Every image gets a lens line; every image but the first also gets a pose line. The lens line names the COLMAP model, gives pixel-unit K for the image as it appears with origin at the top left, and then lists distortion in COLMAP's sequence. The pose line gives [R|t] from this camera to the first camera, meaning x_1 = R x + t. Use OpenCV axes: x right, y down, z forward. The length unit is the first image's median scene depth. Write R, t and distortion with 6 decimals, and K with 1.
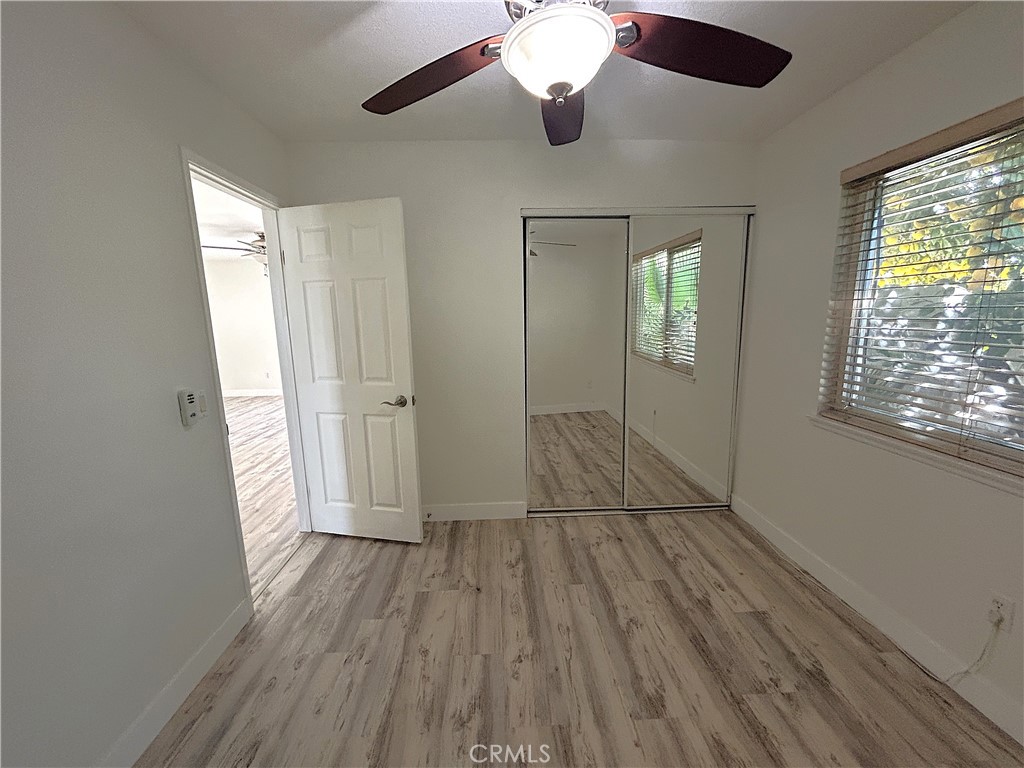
lens RADIAL K [[416.2, 0, 510.4], [0, 416.2, 385.6], [0, 0, 1]] dist [0.000576, 0.000762]
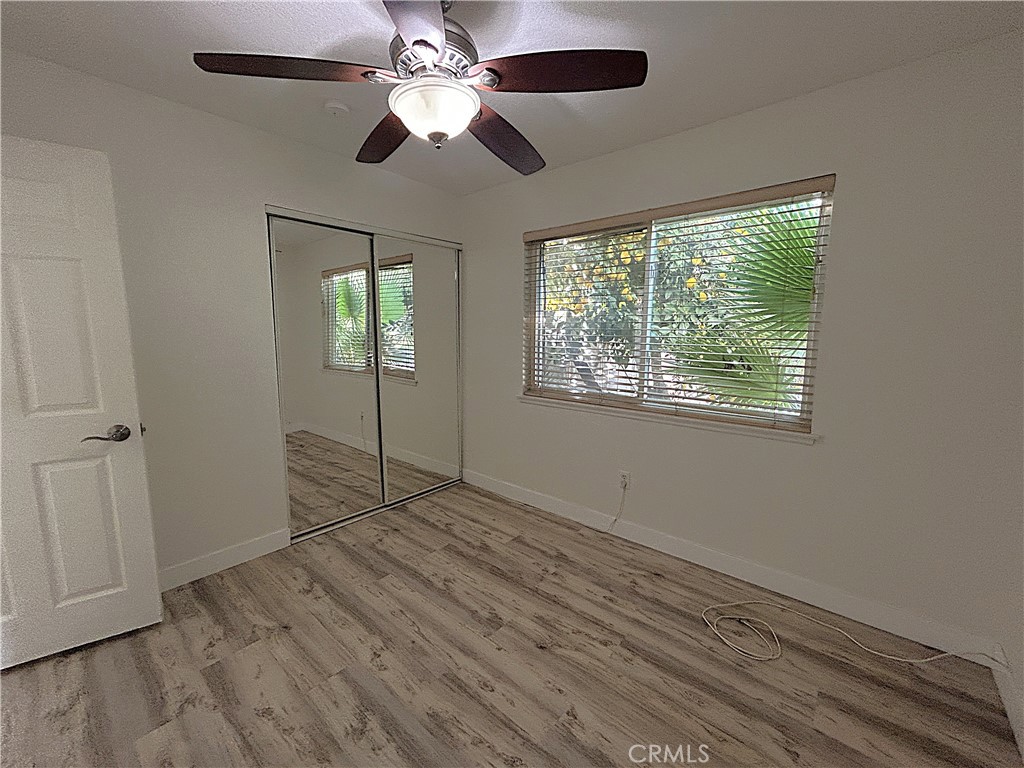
lens RADIAL K [[416.2, 0, 512.1], [0, 416.2, 384.6], [0, 0, 1]] dist [0.000576, 0.000762]
pose [[0.685160, -0.075199, 0.724501, -0.355624], [0.106373, 0.994323, 0.002608, 0.028644], [-0.720584, 0.075280, 0.689269, 0.011452]]
